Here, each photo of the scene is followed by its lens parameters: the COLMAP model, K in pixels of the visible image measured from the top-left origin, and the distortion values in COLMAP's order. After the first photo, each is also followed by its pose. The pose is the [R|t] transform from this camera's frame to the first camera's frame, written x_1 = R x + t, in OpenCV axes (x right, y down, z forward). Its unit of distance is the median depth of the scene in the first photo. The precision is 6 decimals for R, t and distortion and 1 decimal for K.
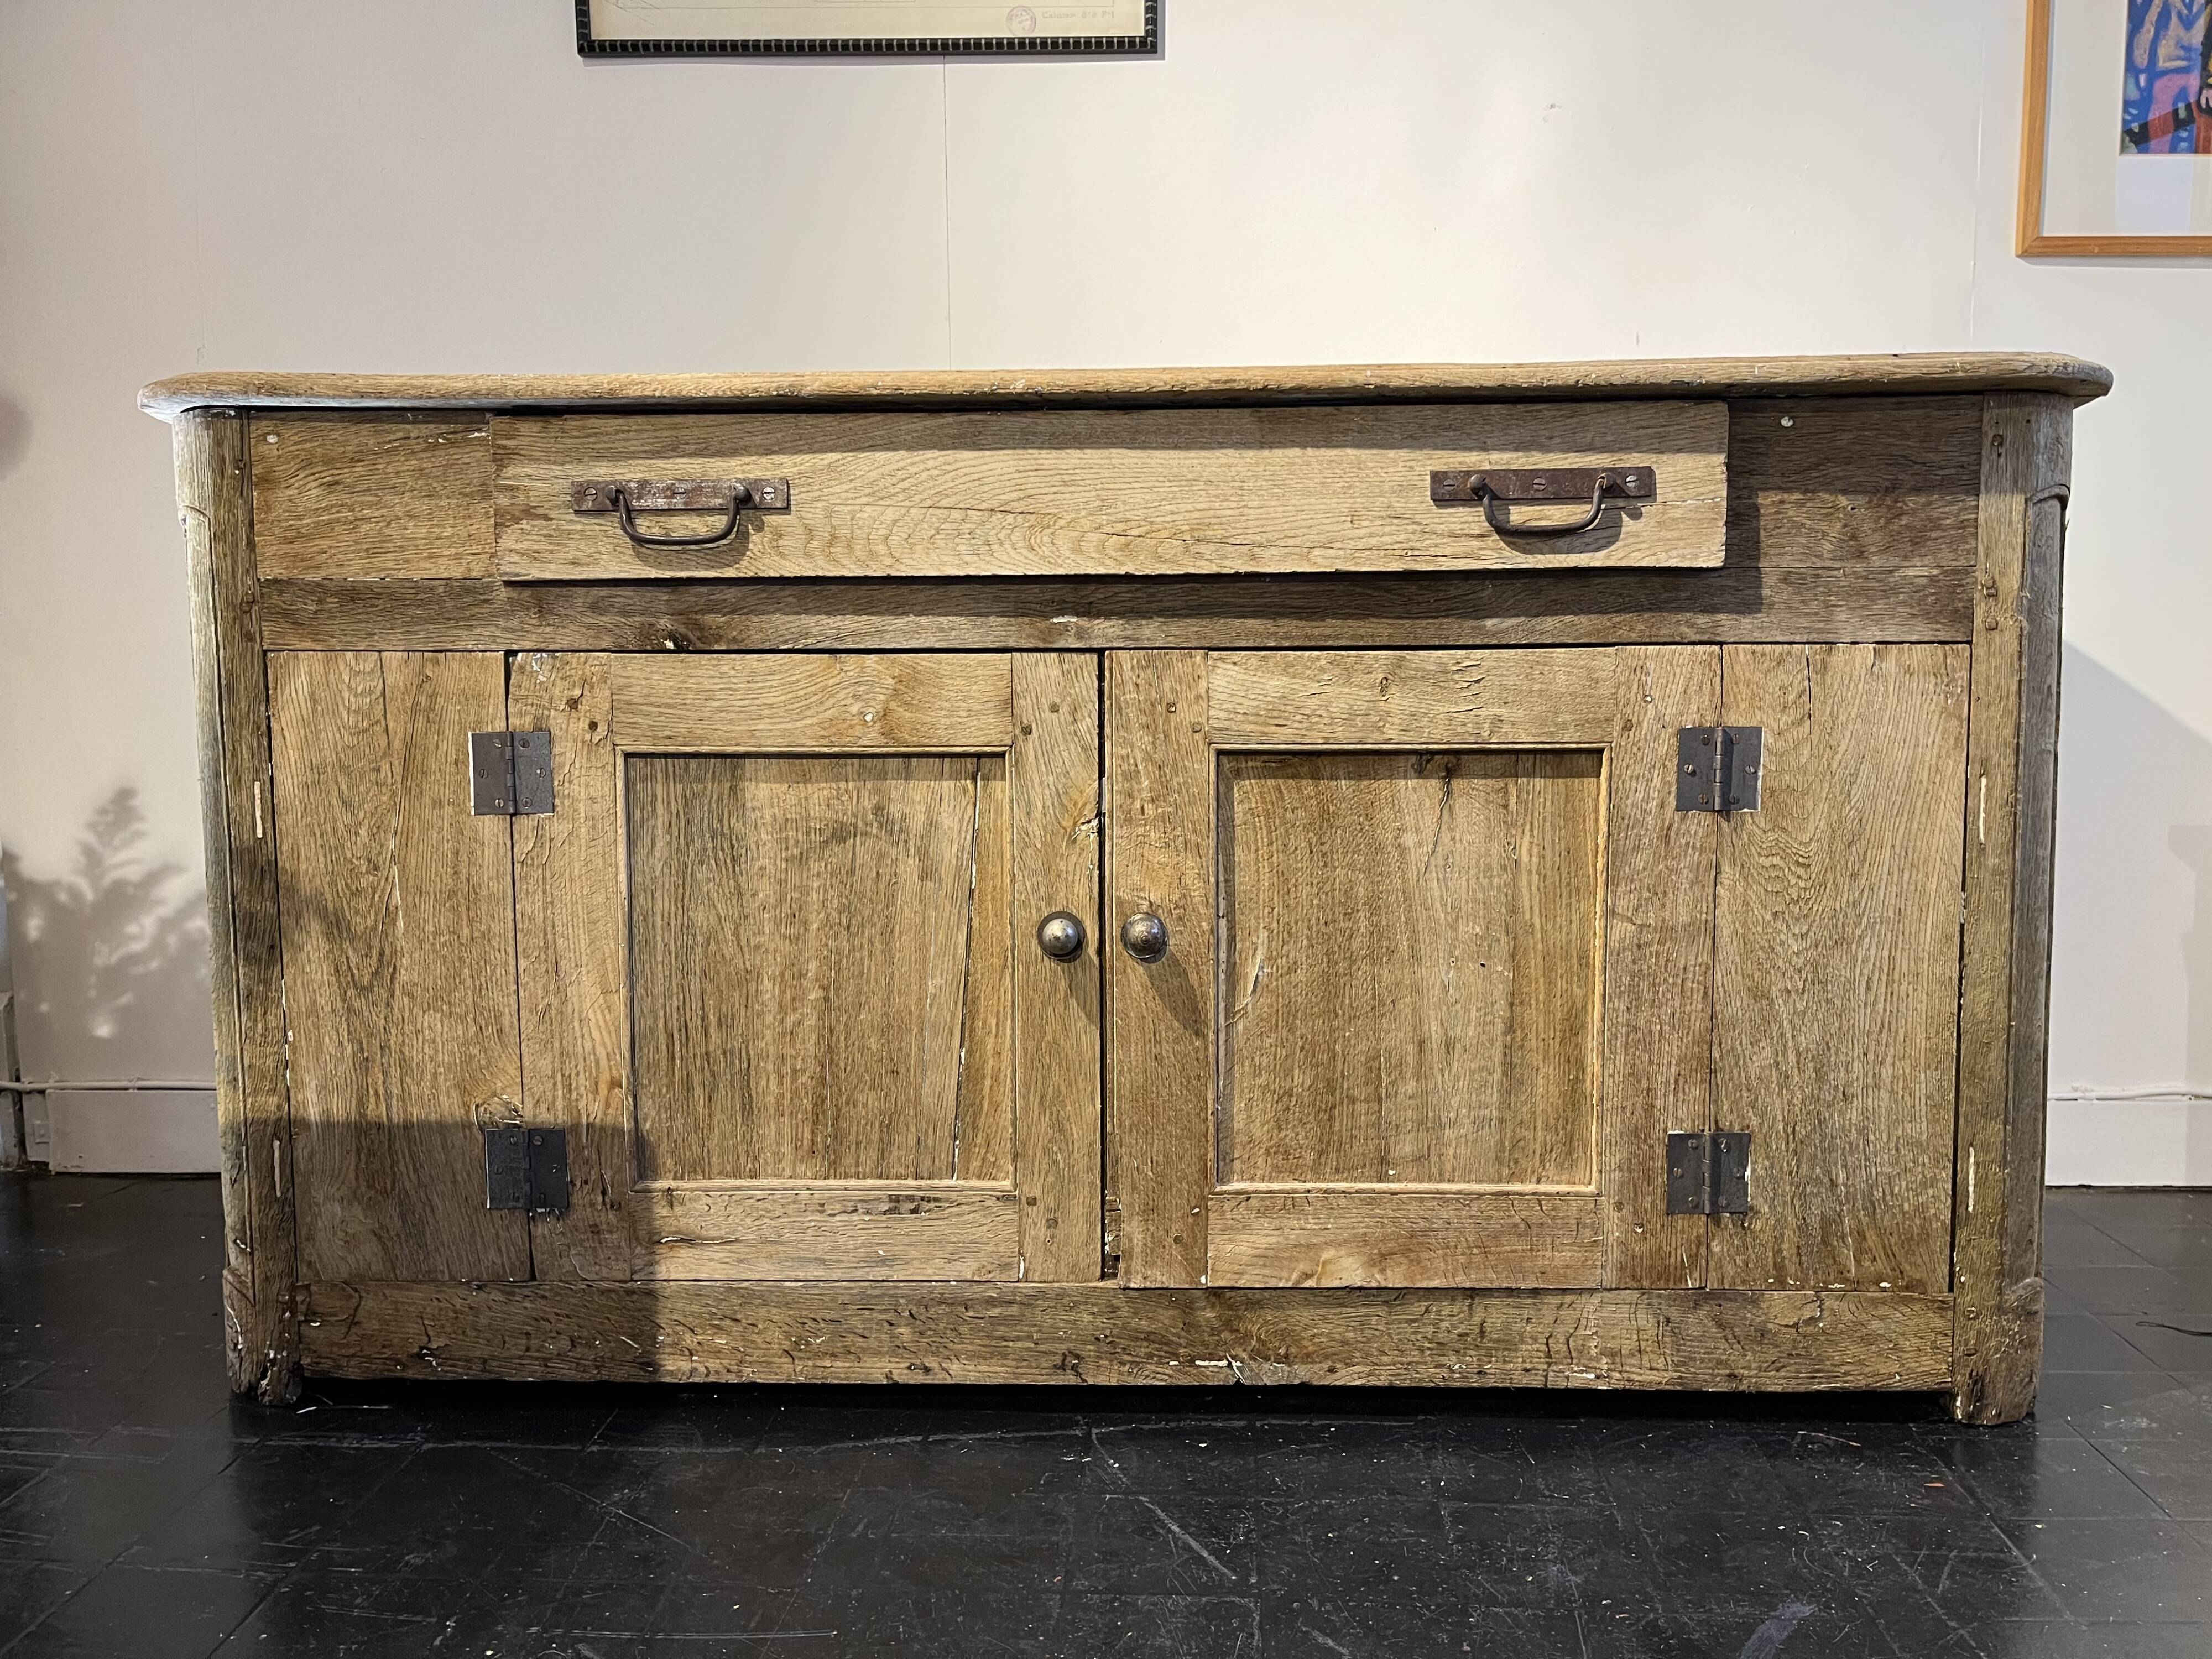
lens RADIAL K [[1669.3, 0, 1134.0], [0, 1669.3, 831.8], [0, 0, 1]] dist [0.057938, -0.067956]
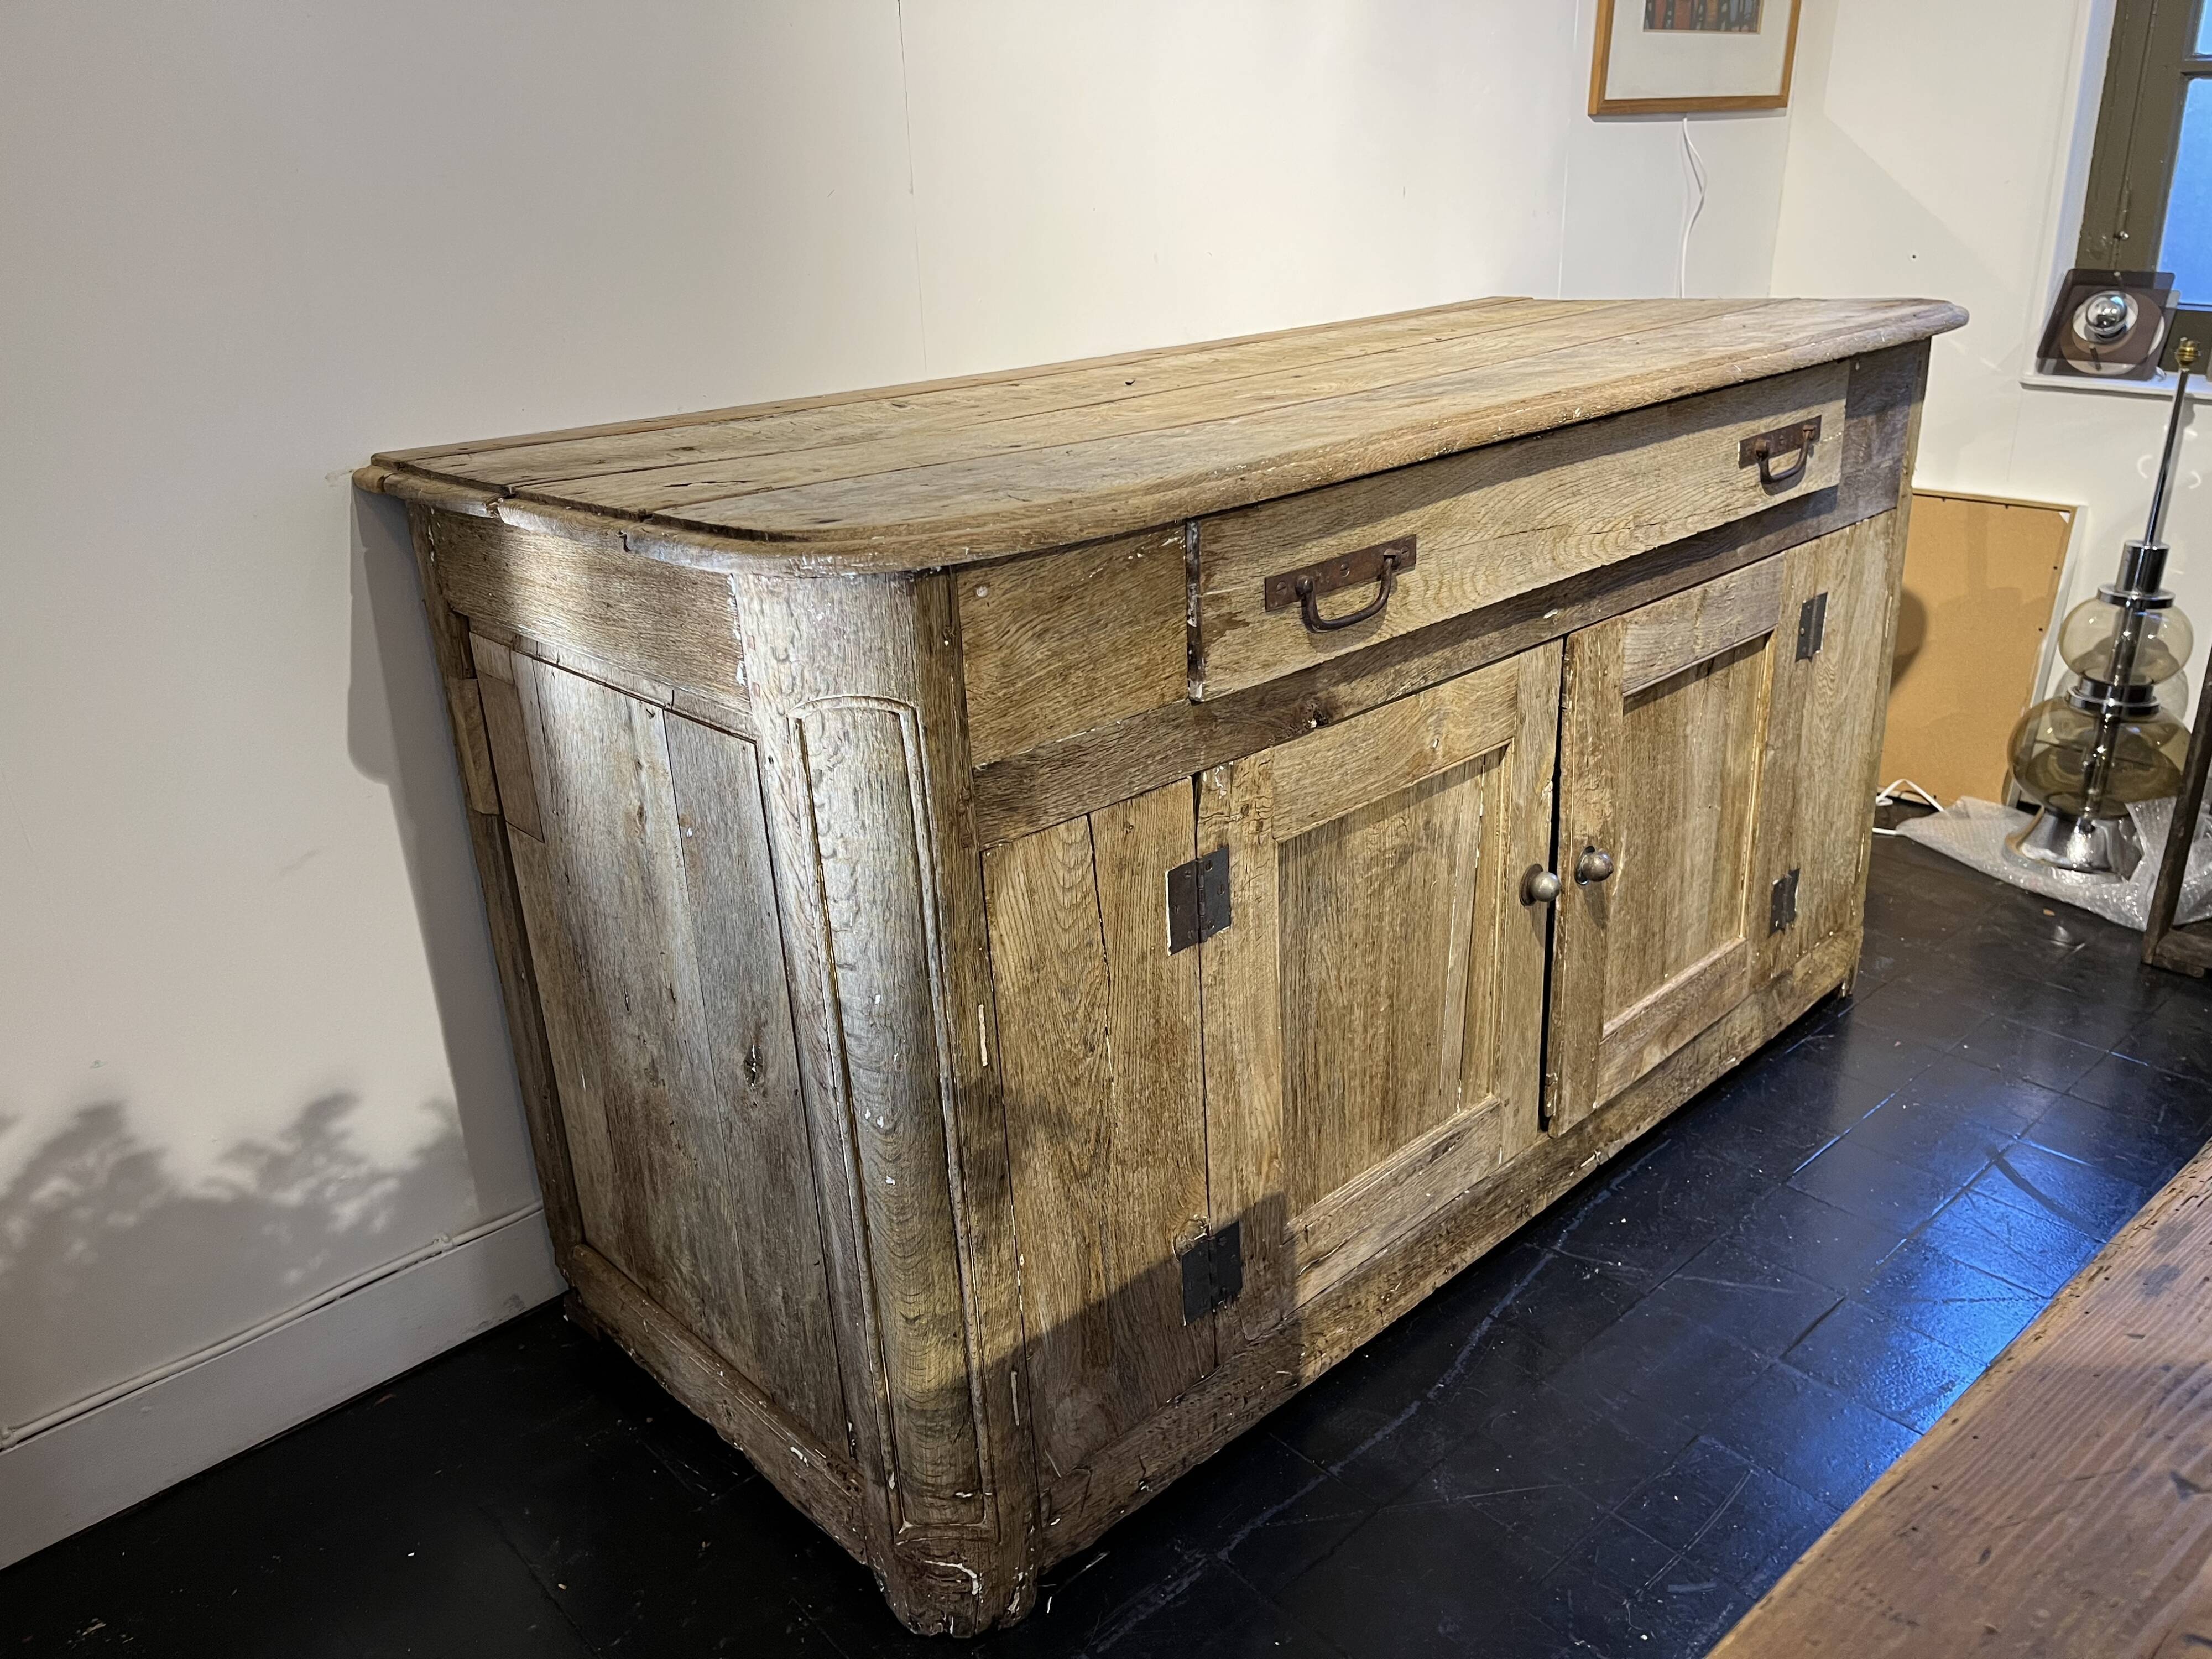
lens RADIAL K [[1669.3, 0, 1112.5], [0, 1669.3, 833.3], [0, 0, 1]] dist [0.057938, -0.067956]
pose [[0.705089, -0.285276, 0.649205, -0.980813], [0.106634, 0.947754, 0.300652, -0.346314], [-0.701055, -0.142760, 0.698671, 0.405979]]
